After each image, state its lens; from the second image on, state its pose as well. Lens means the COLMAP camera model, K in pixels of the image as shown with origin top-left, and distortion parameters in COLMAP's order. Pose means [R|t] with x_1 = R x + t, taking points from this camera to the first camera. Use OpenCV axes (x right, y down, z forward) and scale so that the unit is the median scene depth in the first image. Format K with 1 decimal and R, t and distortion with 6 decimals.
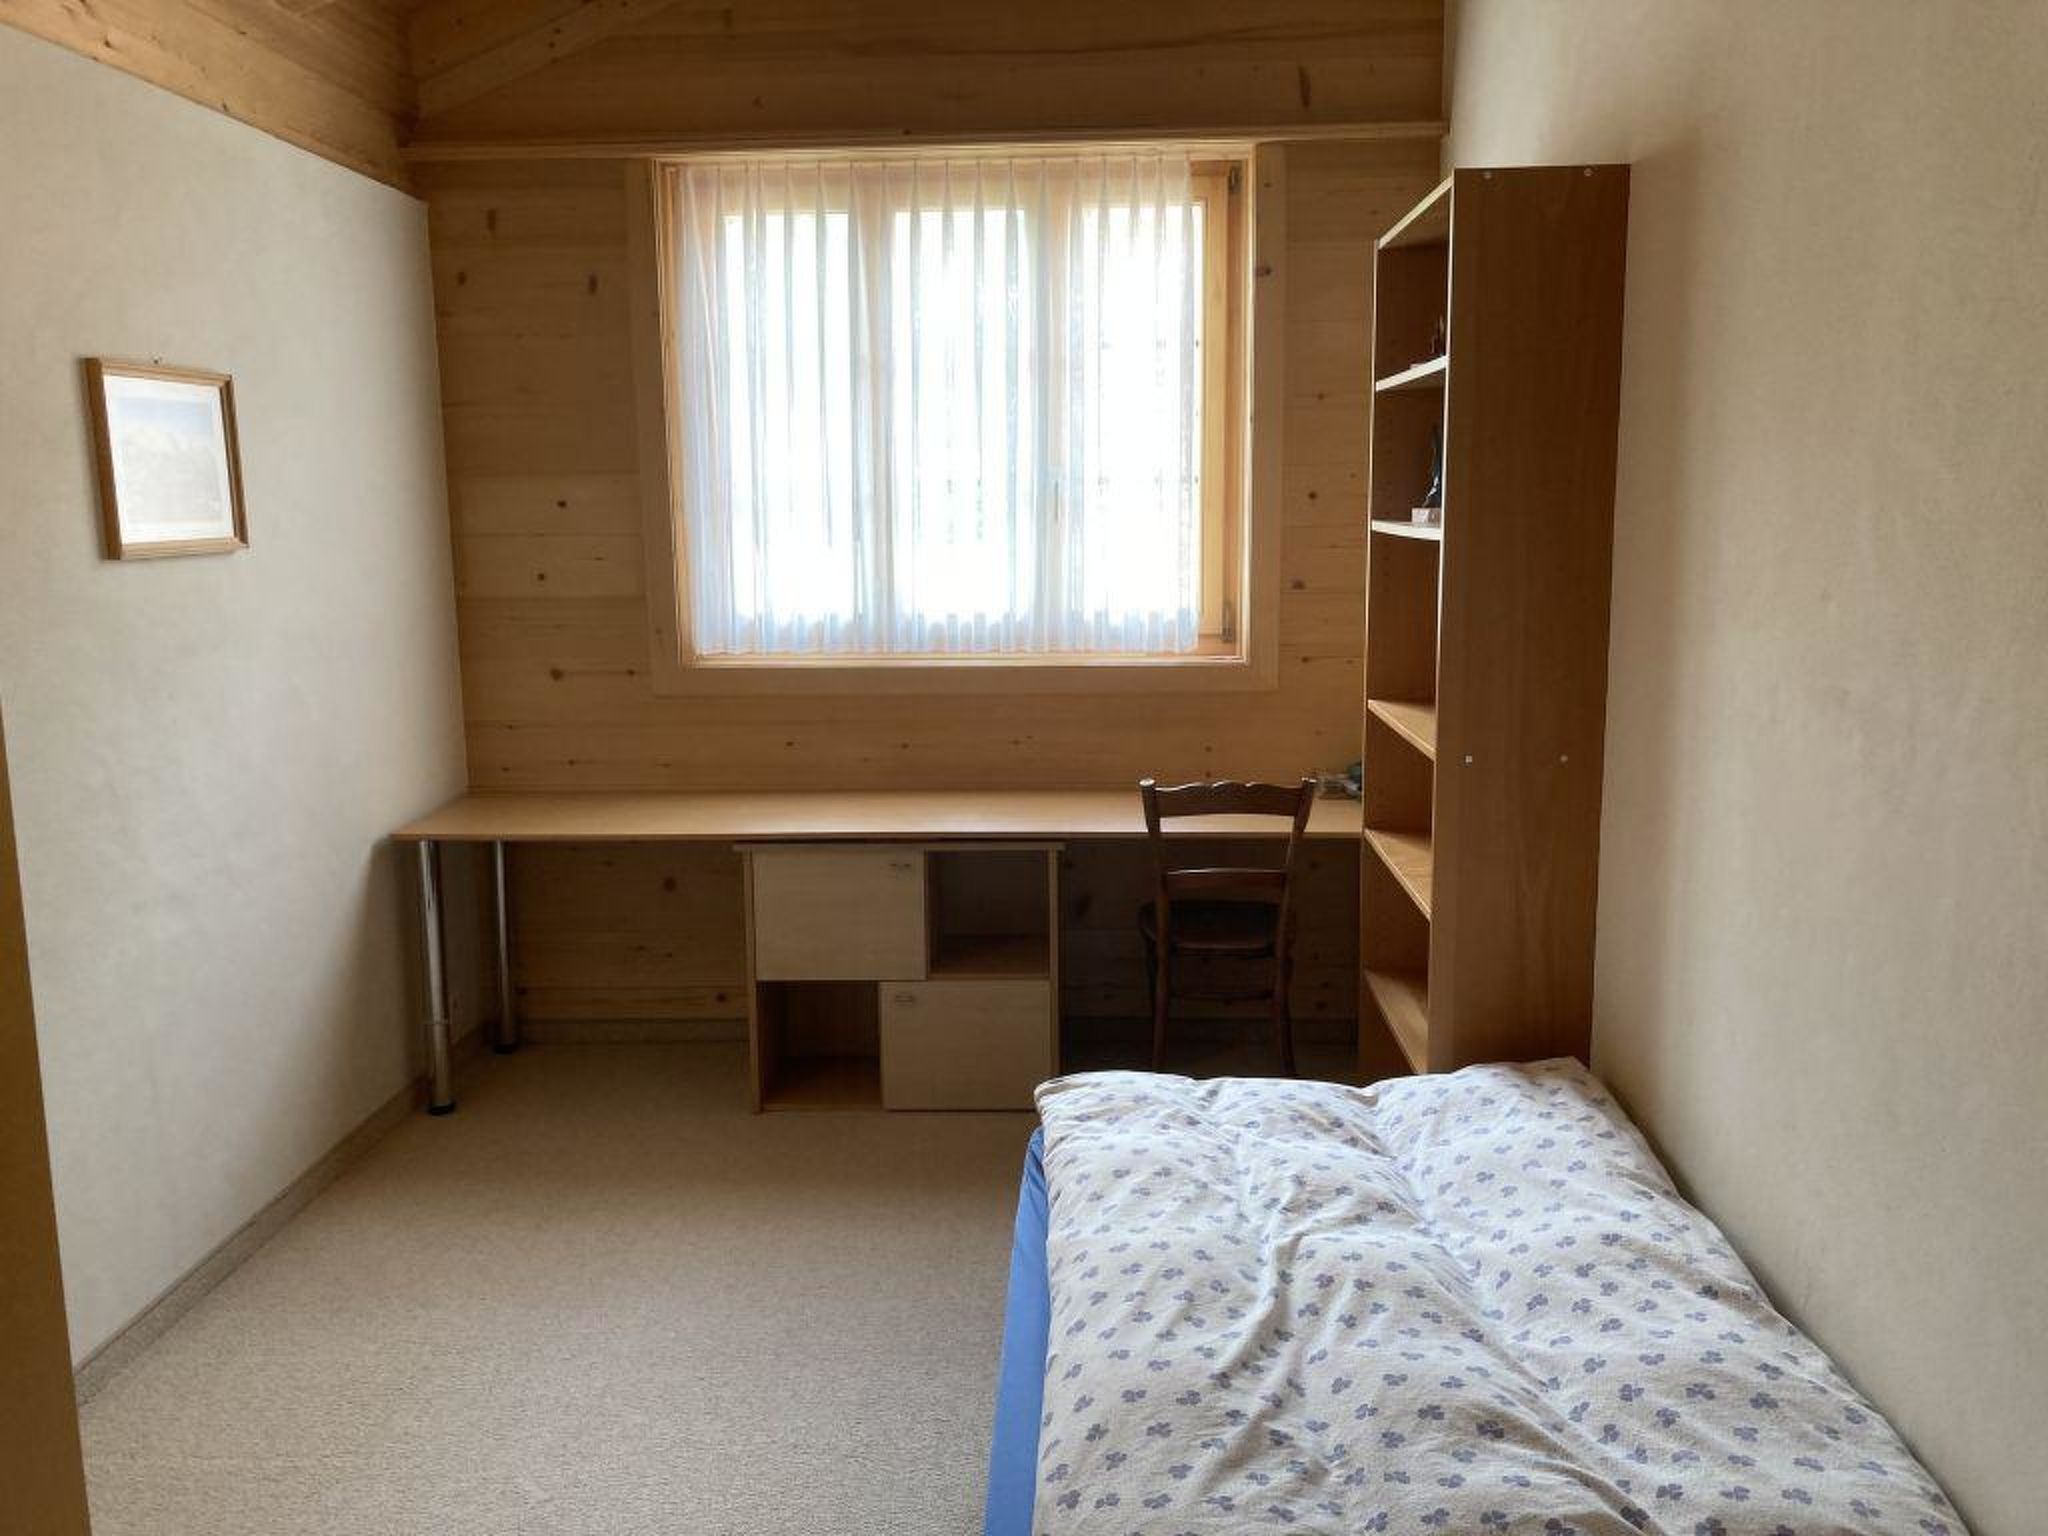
lens RADIAL K [[1660.0, 0, 1024.0], [0, 1660.0, 768.0], [0, 0, 1]] dist [0.013306, -0.002462]
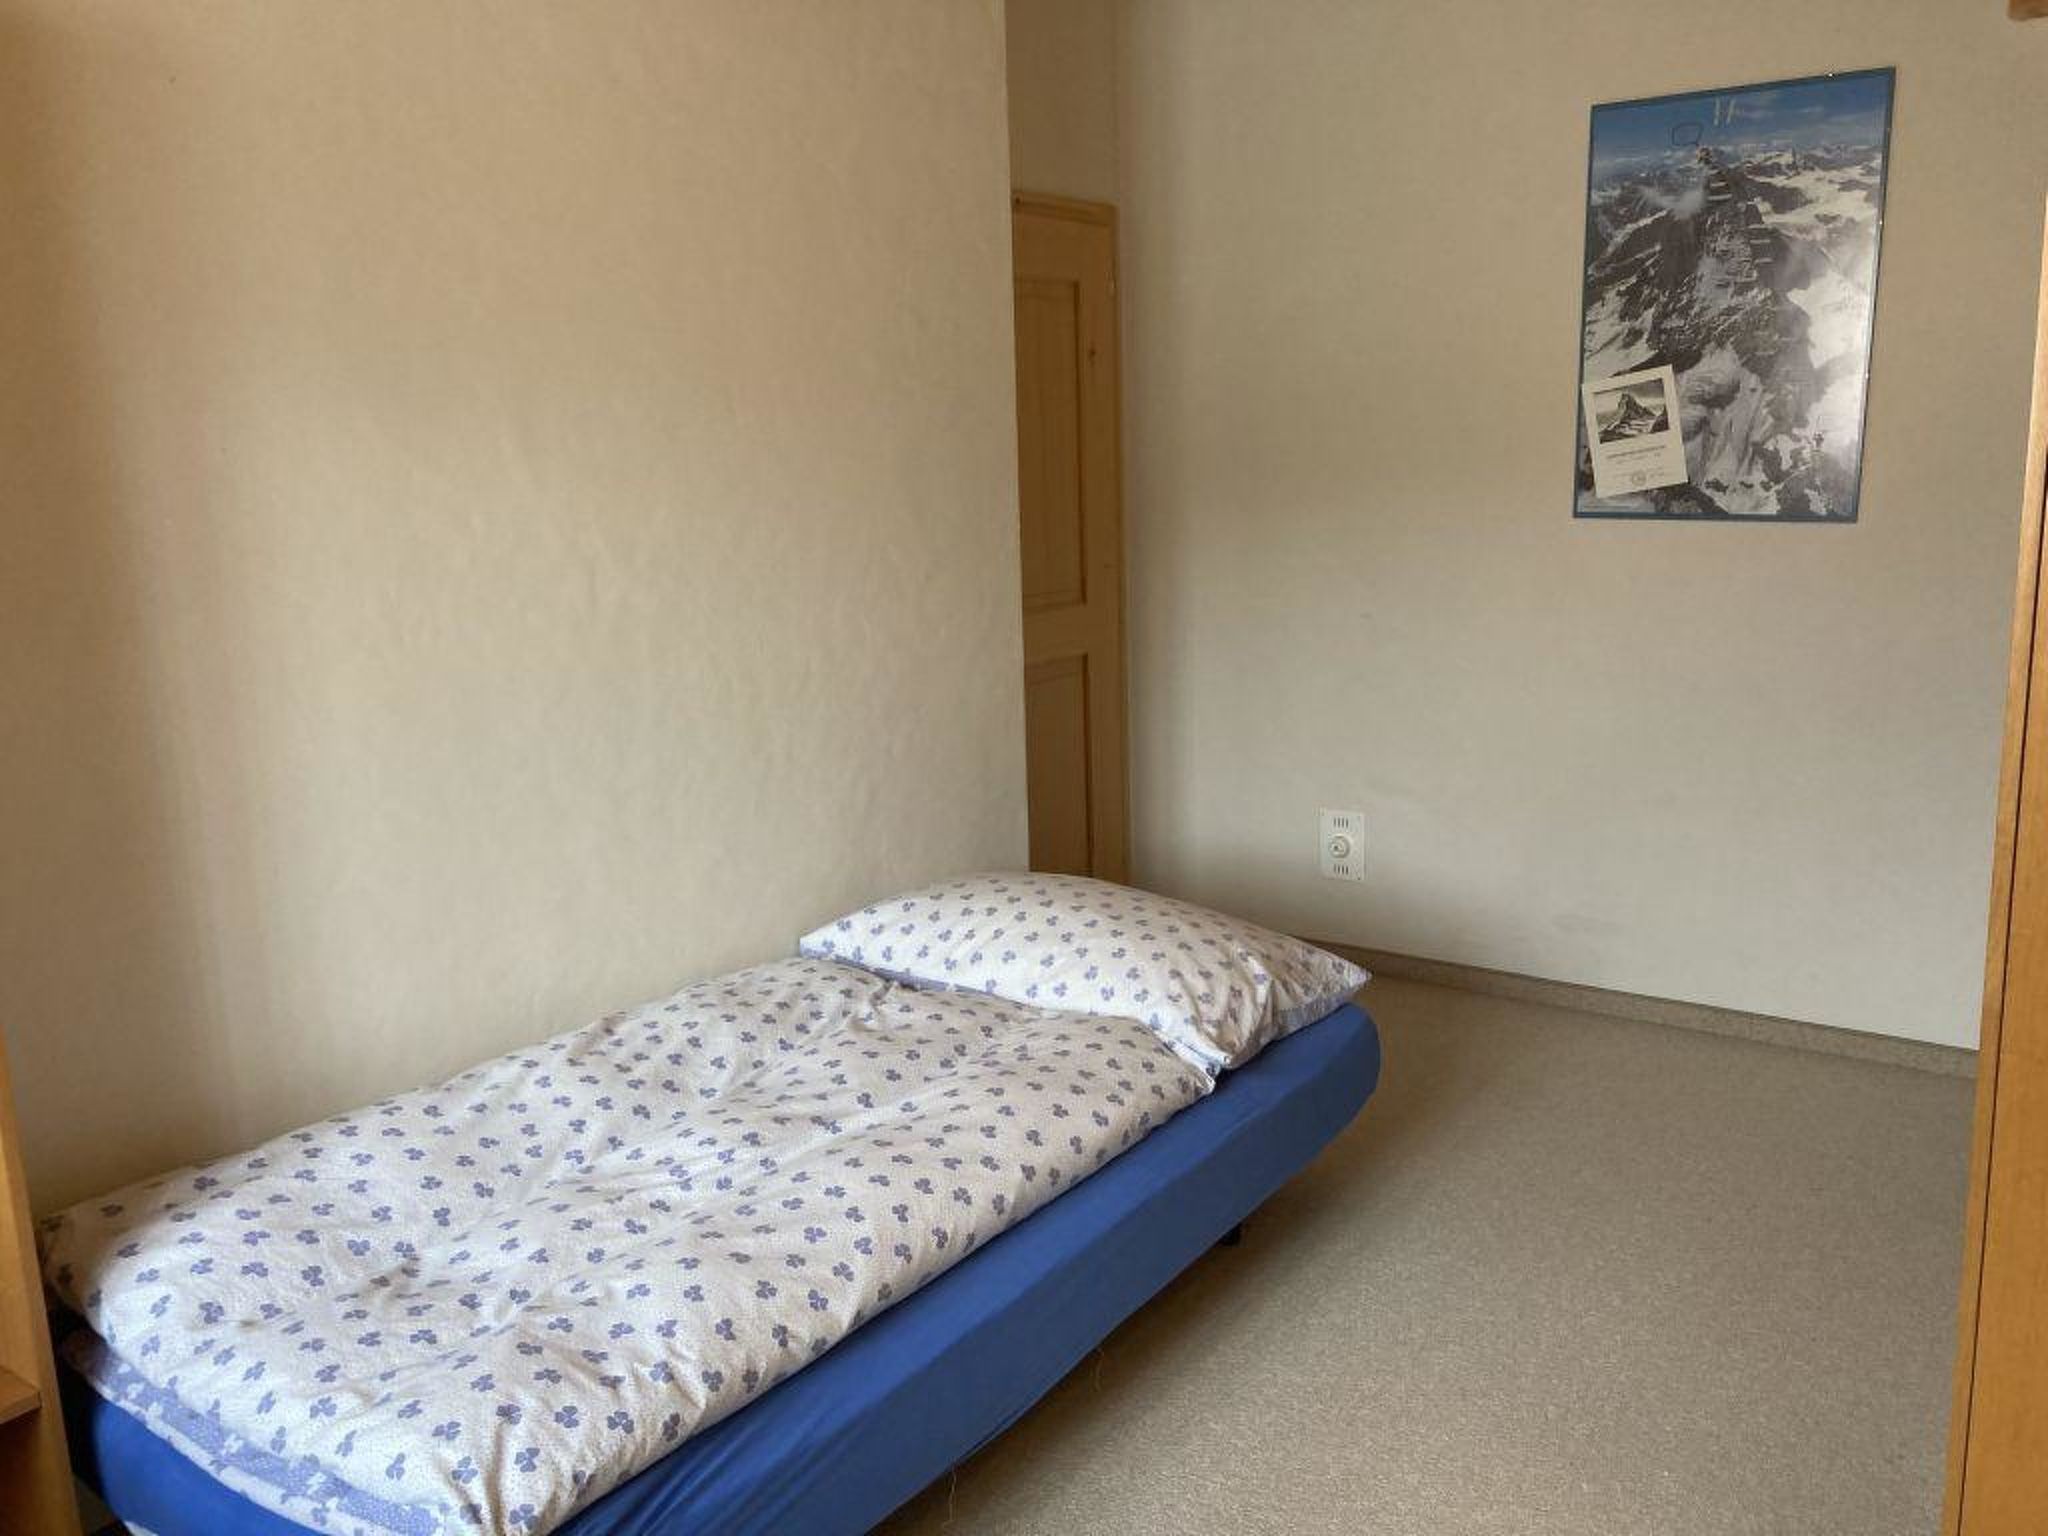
lens RADIAL K [[1660.0, 0, 1024.0], [0, 1660.0, 768.0], [0, 0, 1]] dist [0.013306, -0.002462]
pose [[-0.840316, -0.067245, 0.537909, -0.566809], [0.124206, 0.941997, 0.311794, -0.257329], [-0.527675, 0.328817, -0.783223, 1.766676]]
